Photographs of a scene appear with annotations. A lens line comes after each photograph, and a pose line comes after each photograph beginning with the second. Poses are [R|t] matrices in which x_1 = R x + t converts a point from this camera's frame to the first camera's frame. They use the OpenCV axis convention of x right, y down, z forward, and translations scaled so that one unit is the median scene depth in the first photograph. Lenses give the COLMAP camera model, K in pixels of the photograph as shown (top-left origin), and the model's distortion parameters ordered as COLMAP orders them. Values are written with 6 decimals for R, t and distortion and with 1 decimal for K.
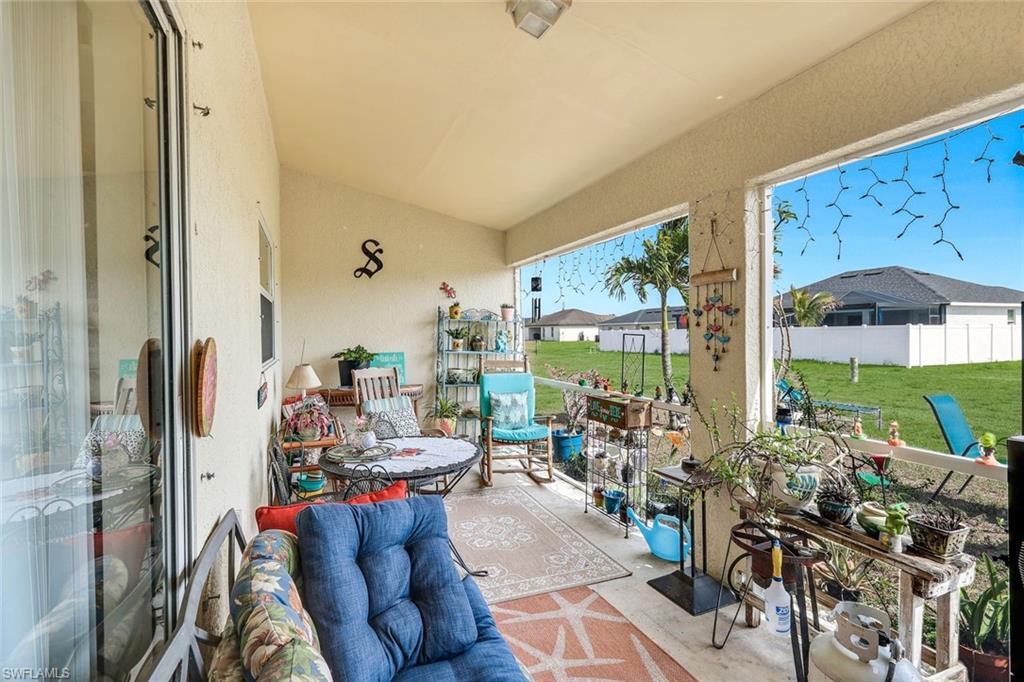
lens RADIAL K [[453.8, 0, 508.6], [0, 453.8, 338.3], [0, 0, 1]] dist [0.003751, 0.000903]
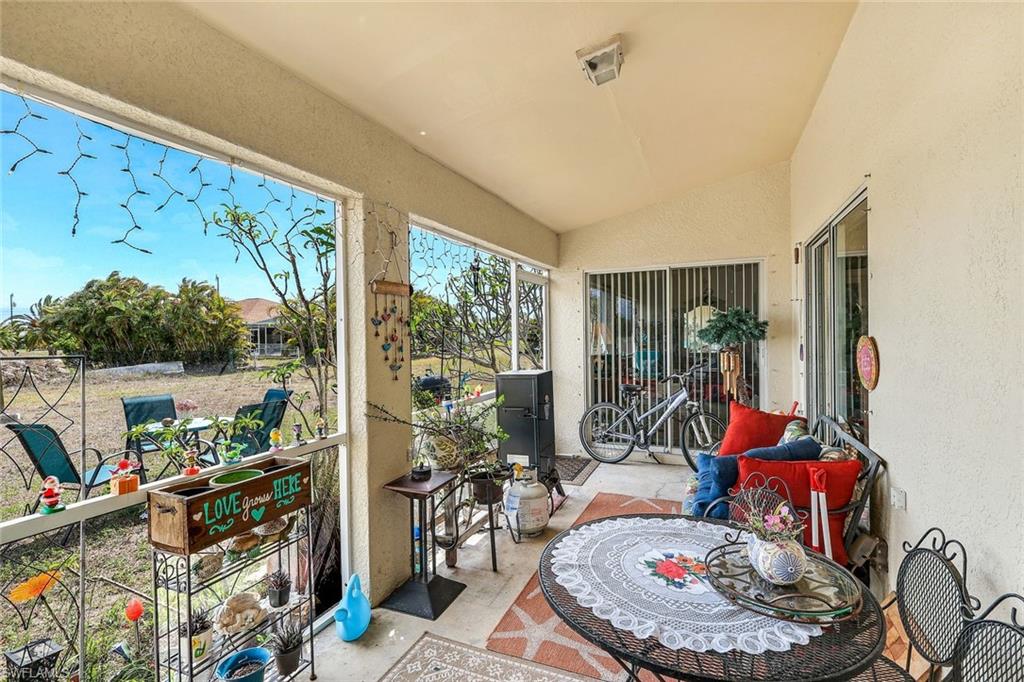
lens RADIAL K [[453.8, 0, 507.9], [0, 453.8, 336.7], [0, 0, 1]] dist [0.003751, 0.000903]
pose [[-0.662576, 0.008357, 0.748948, -0.460469], [0.026097, 0.999588, 0.011933, -0.030415], [-0.748540, 0.027452, -0.662521, 1.432163]]
